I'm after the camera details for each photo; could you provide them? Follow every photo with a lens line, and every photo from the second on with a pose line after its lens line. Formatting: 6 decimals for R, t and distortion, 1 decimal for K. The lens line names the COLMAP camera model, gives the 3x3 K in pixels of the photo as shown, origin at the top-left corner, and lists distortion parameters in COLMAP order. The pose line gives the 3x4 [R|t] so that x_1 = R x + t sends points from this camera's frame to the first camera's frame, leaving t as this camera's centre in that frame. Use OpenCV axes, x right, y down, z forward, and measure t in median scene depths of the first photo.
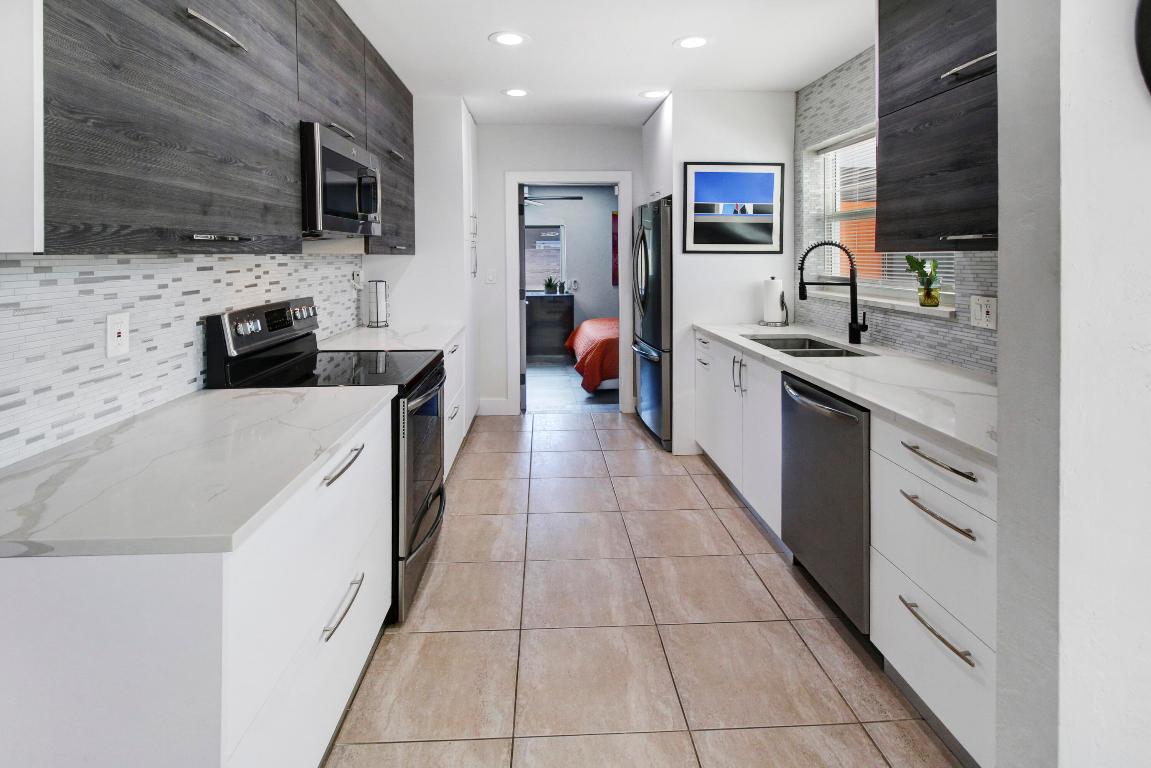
lens RADIAL K [[579.4, 0, 572.1], [0, 579.4, 267.3], [0, 0, 1]] dist [-0.004022, -0.000190]
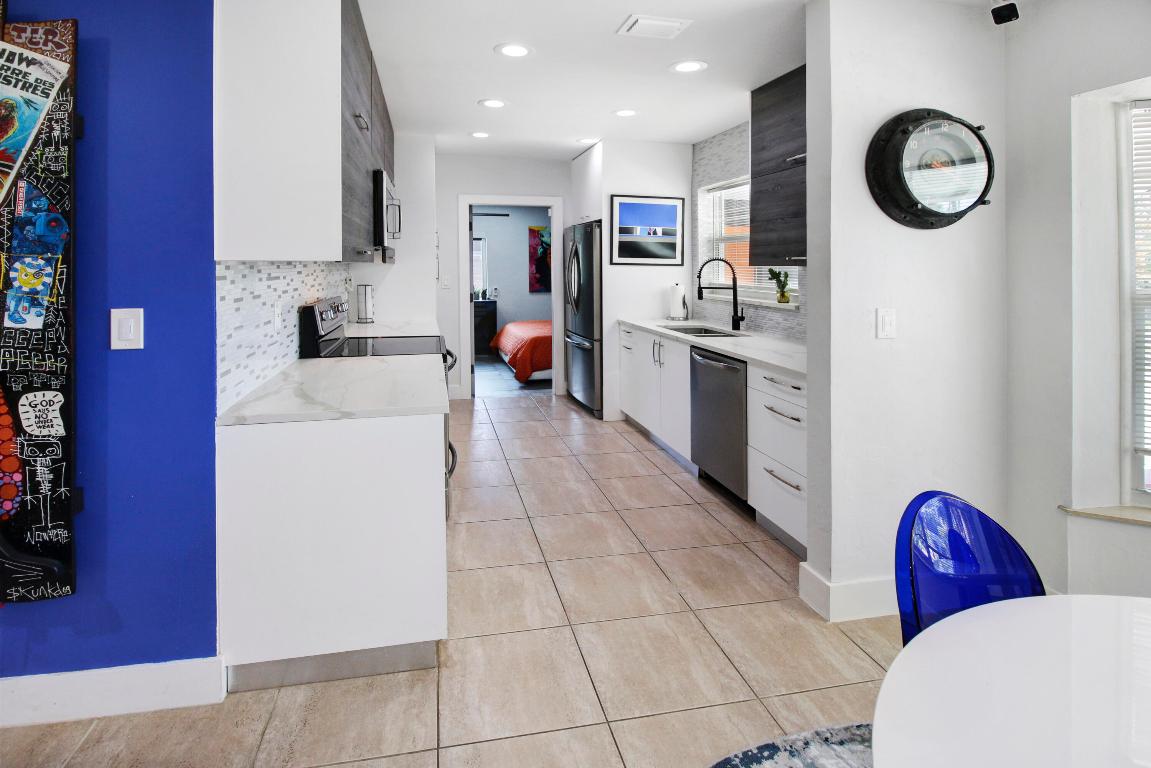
lens RADIAL K [[599.6, 0, 550.6], [0, 599.6, 256.8], [0, 0, 1]] dist [-0.001062, -0.001296]
pose [[0.986455, 0.012920, 0.163522, -0.214567], [-0.007464, 0.999396, -0.033936, 0.005557], [-0.163862, 0.032256, 0.985956, -0.403170]]
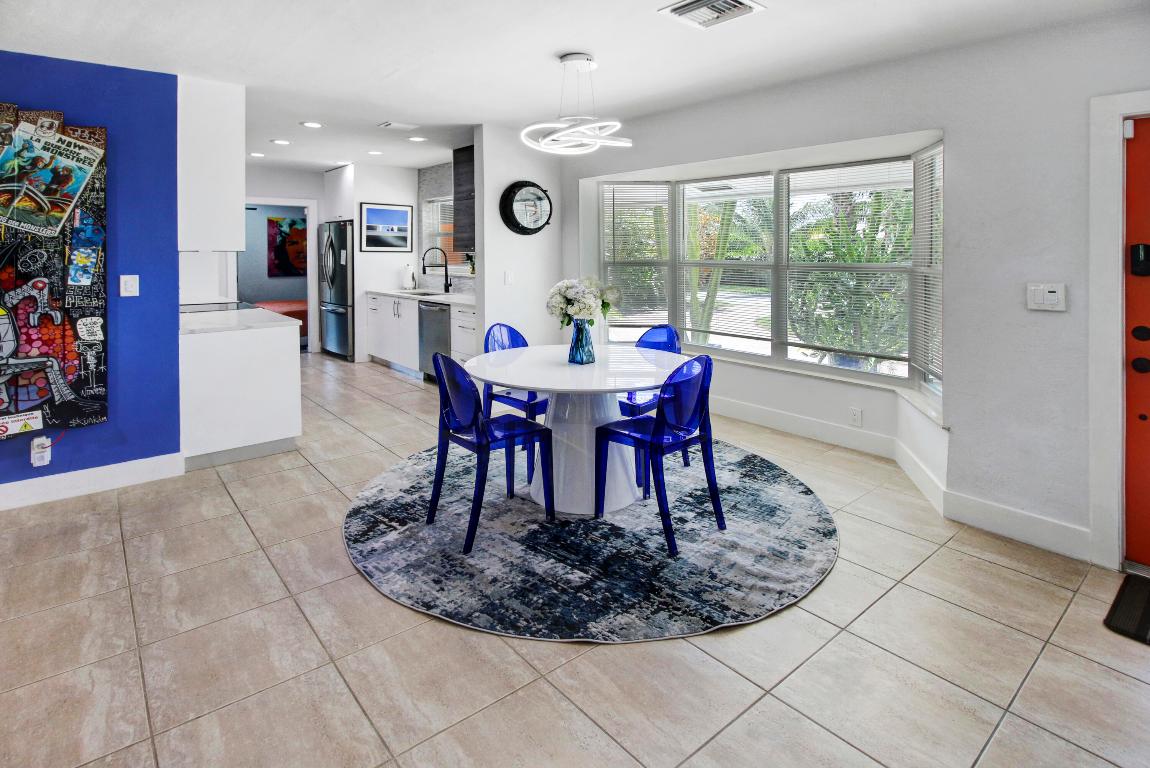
lens RADIAL K [[635.9, 0, 578.4], [0, 635.9, 254.1], [0, 0, 1]] dist [-0.001208, -0.000937]
pose [[0.794565, 0.004154, 0.607165, -0.646075], [0.008603, 0.999799, -0.018099, 0.032961], [-0.607118, 0.019605, 0.794370, -1.361186]]
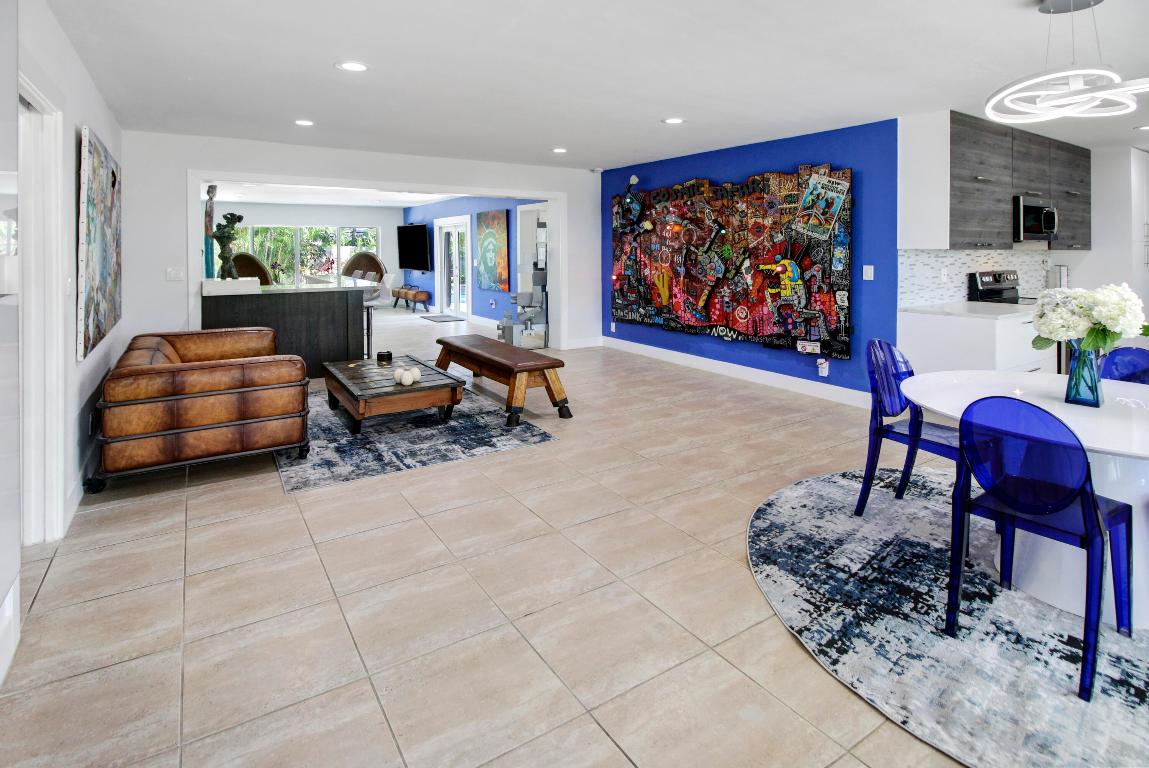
lens RADIAL K [[598.6, 0, 549.7], [0, 598.6, 257.1], [0, 0, 1]] dist [-0.001062, -0.001296]
pose [[0.474804, 0.027693, -0.879656, 0.632000], [-0.026757, 0.999497, 0.017023, 0.013074], [0.879685, 0.015455, 0.475306, -1.467216]]
